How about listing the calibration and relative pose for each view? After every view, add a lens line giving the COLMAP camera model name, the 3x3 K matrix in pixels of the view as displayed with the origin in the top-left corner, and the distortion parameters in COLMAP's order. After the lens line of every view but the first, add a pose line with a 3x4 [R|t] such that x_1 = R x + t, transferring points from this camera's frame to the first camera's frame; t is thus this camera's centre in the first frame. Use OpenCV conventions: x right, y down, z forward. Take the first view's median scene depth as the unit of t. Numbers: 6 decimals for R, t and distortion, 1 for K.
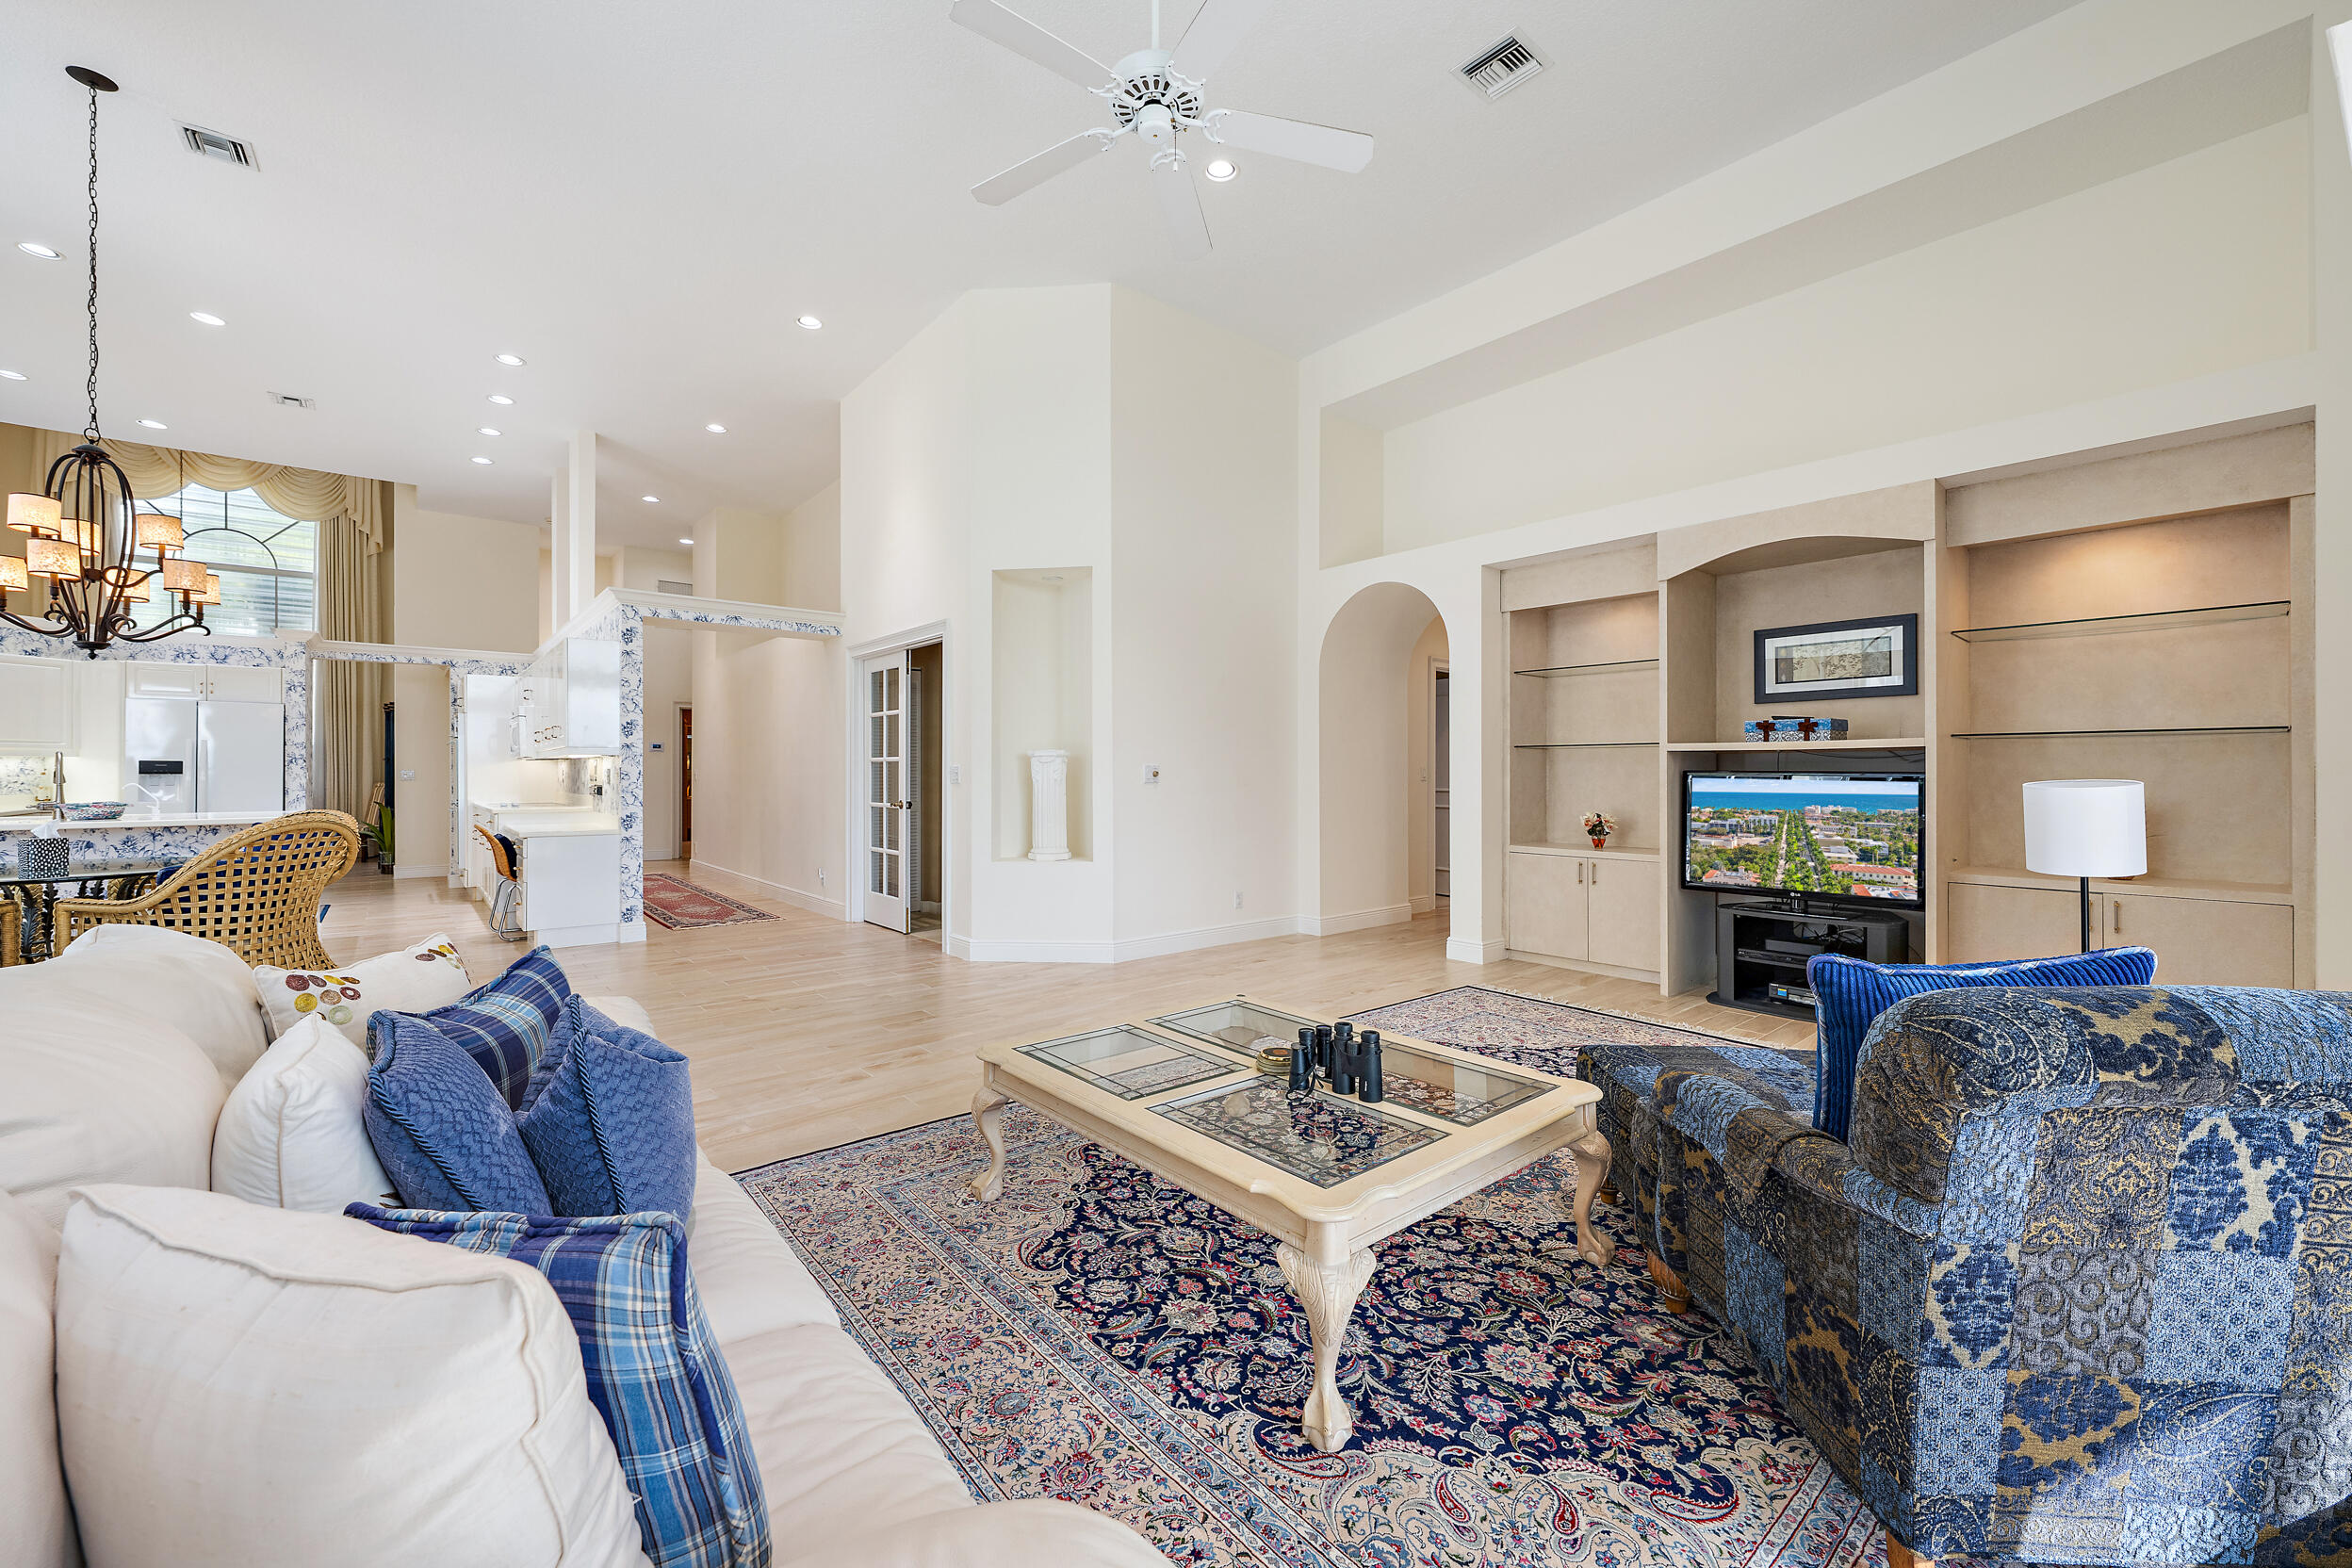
lens RADIAL K [[922.6, 0, 1183.8], [0, 922.6, 773.1], [0, 0, 1]] dist [-0.000320, -0.000140]
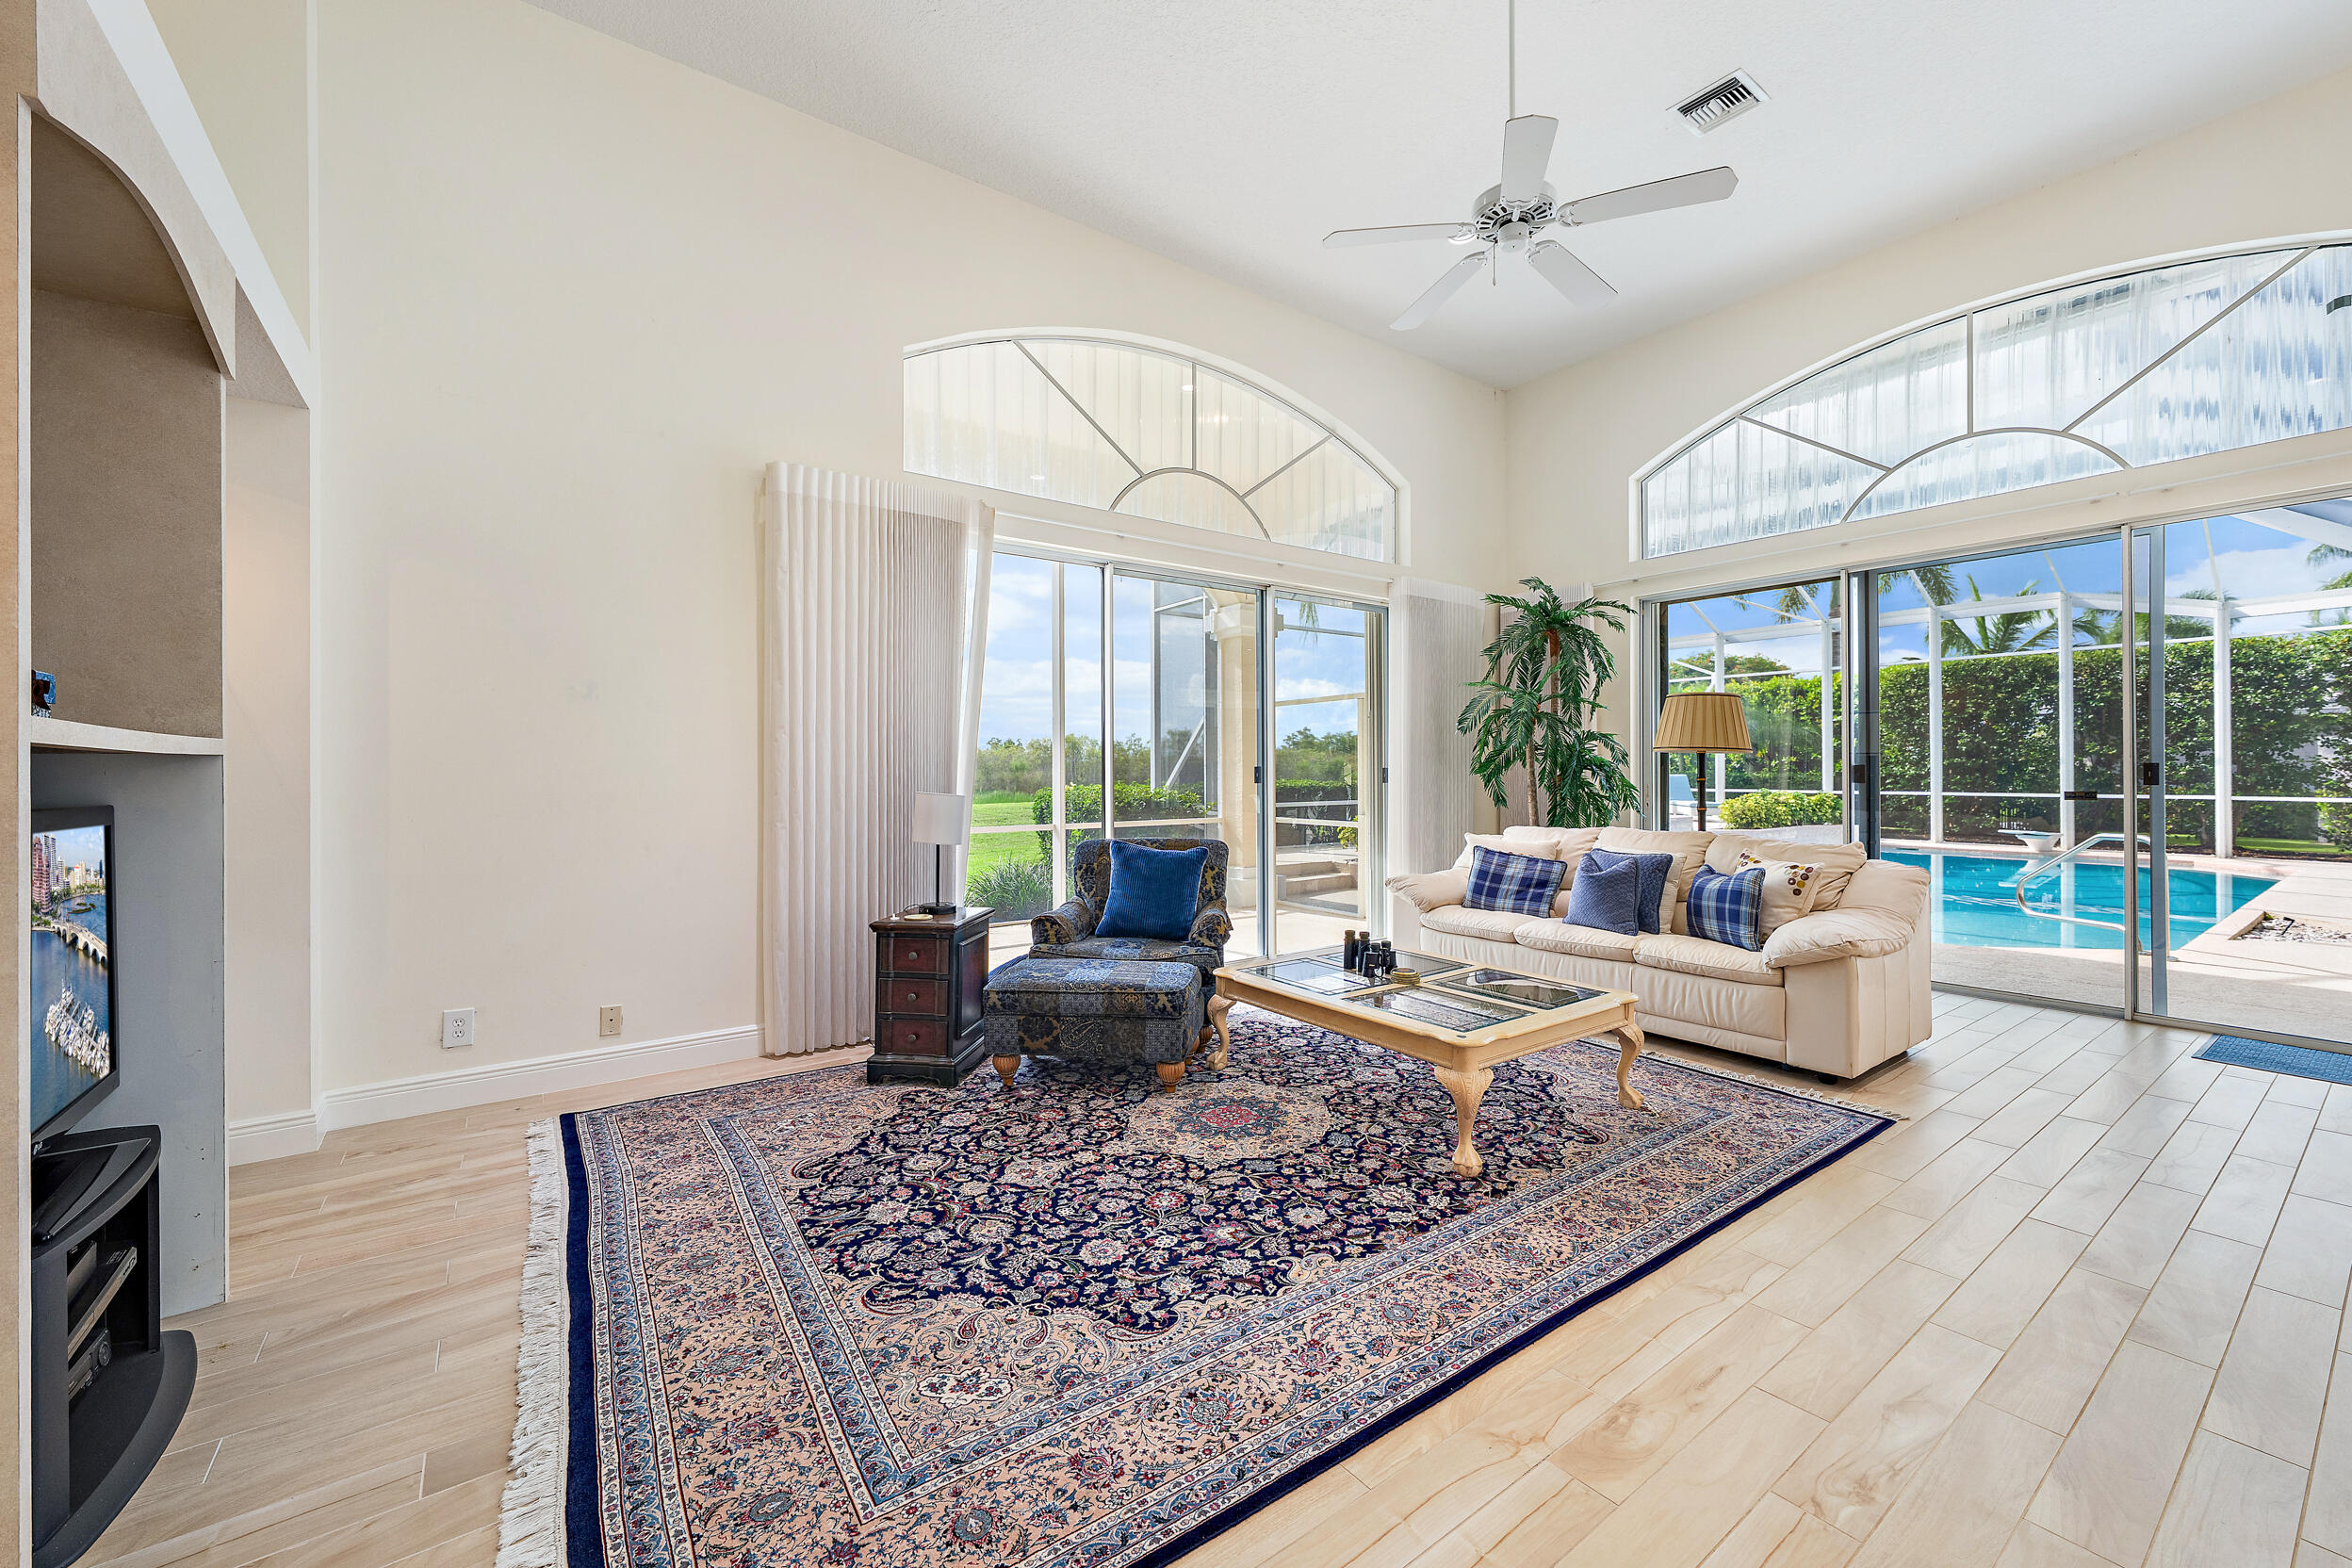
lens RADIAL K [[922.6, 0, 1180.3], [0, 922.6, 770.3], [0, 0, 1]] dist [-0.000320, -0.000140]
pose [[-0.996765, 0.003315, 0.080300, 0.299745], [0.003599, 0.999988, 0.003397, -0.029781], [-0.080287, 0.003675, -0.996765, 2.181692]]
